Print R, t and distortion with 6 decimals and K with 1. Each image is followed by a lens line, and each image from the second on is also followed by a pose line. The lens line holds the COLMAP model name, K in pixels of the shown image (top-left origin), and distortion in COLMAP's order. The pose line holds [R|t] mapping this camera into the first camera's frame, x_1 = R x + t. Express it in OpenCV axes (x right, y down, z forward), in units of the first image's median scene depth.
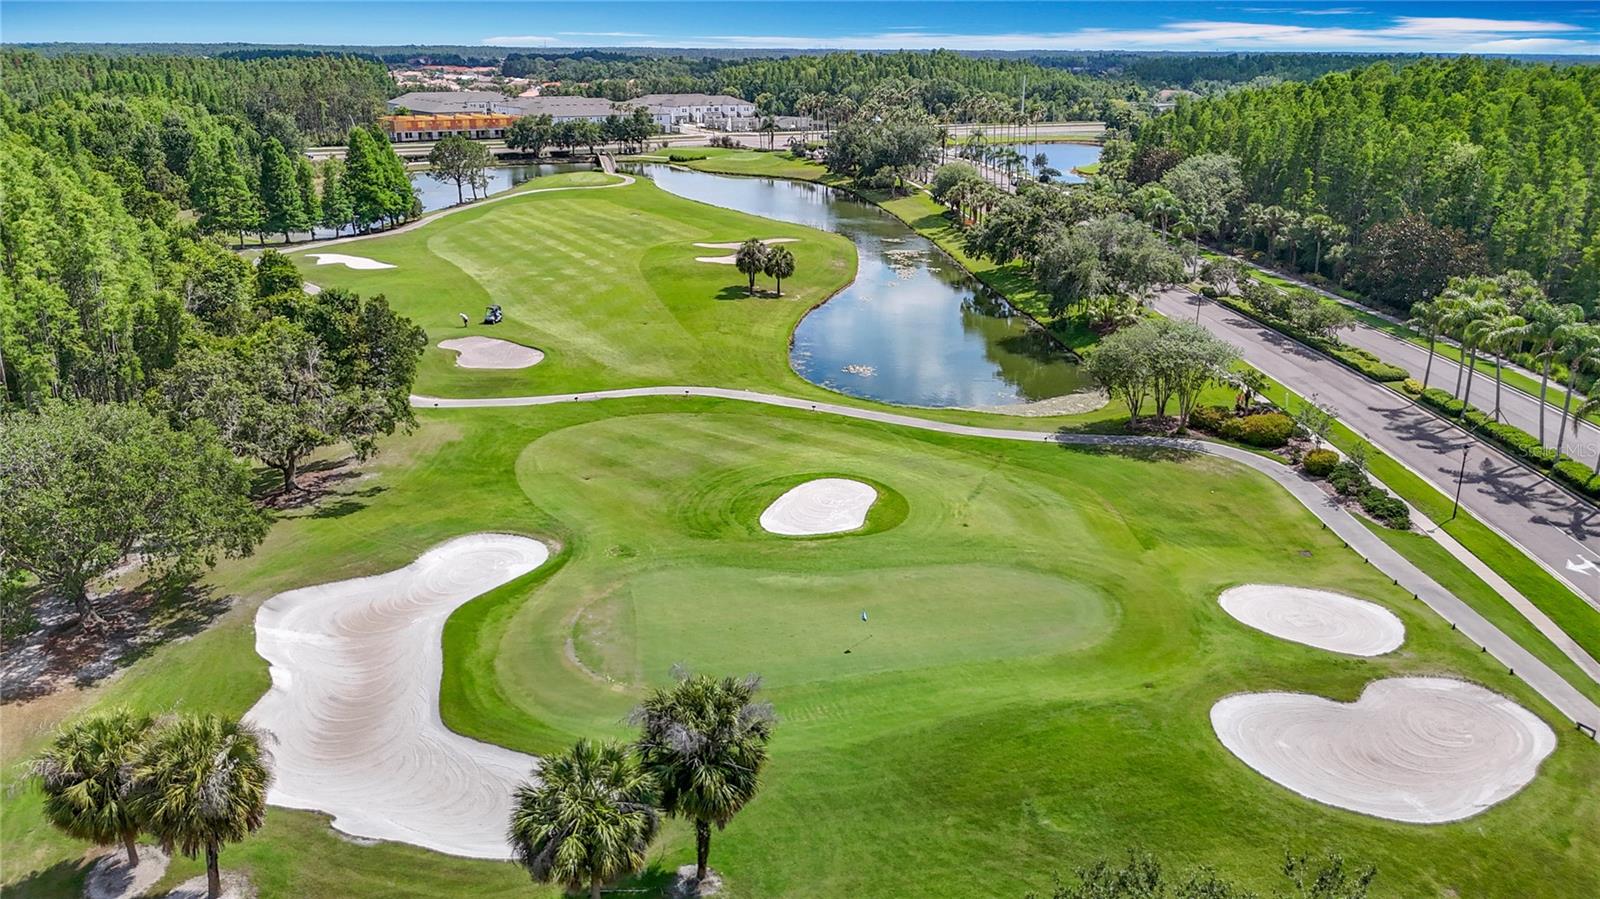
lens RADIAL K [[1192.7, 0, 802.7], [0, 1192.7, 450.7], [0, 0, 1]] dist [0.059394, -0.071364]
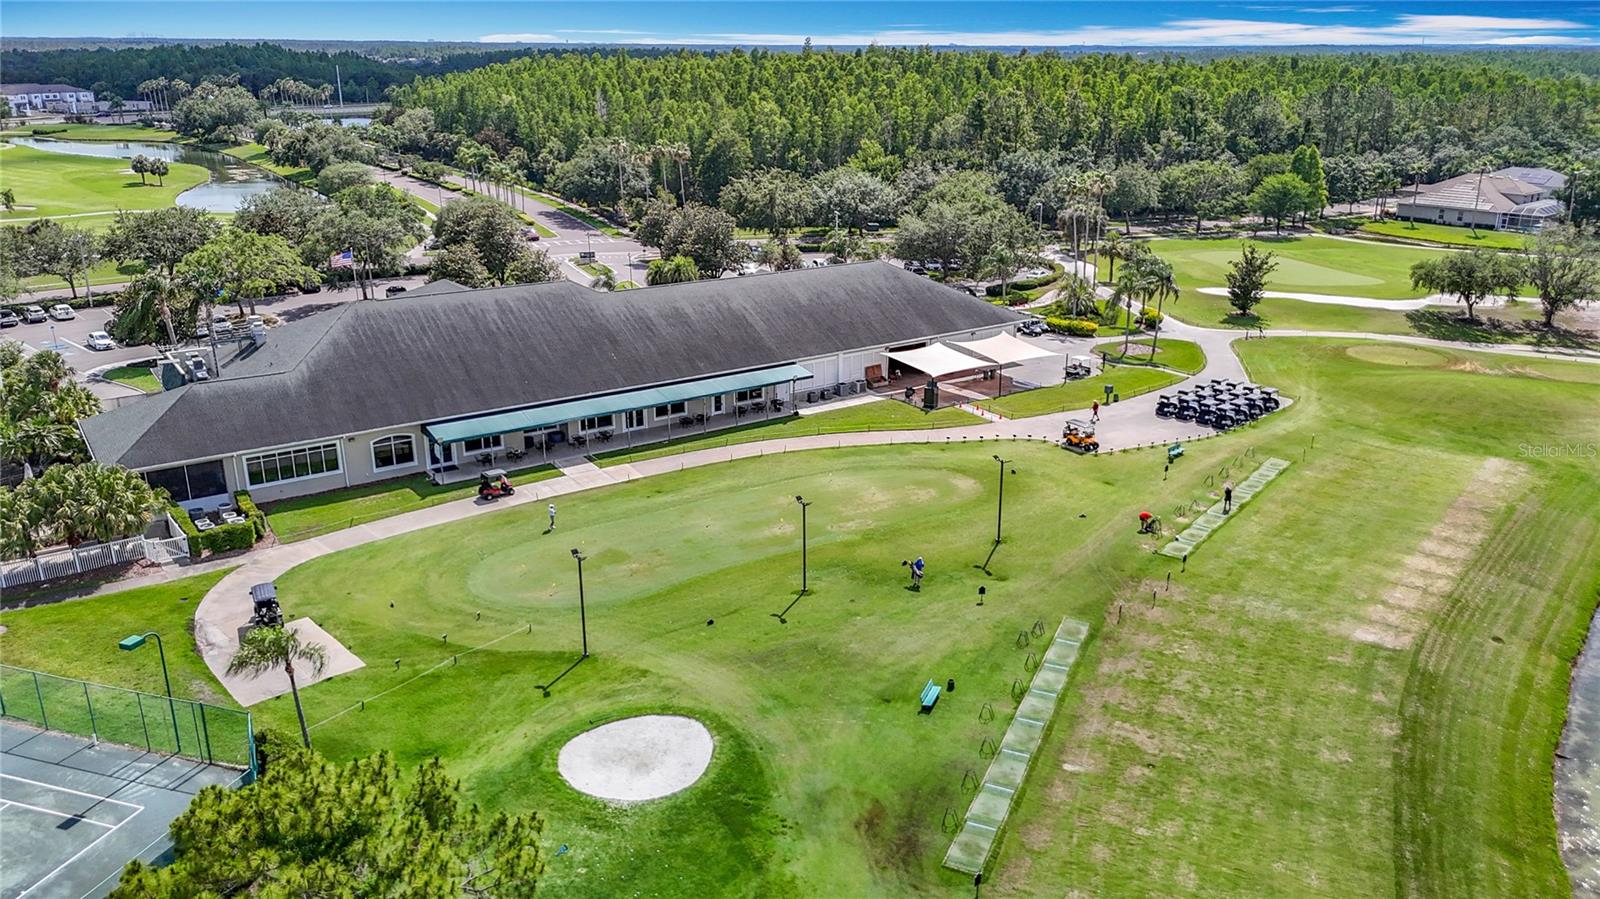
lens RADIAL K [[1192.7, 0, 801.2], [0, 1192.7, 445.0], [0, 0, 1]] dist [0.059394, -0.071364]
pose [[0.879788, -0.150116, 0.451042, -0.029578], [0.149162, 0.988086, 0.037905, 0.191573], [-0.451358, 0.033930, 0.891697, -0.604392]]
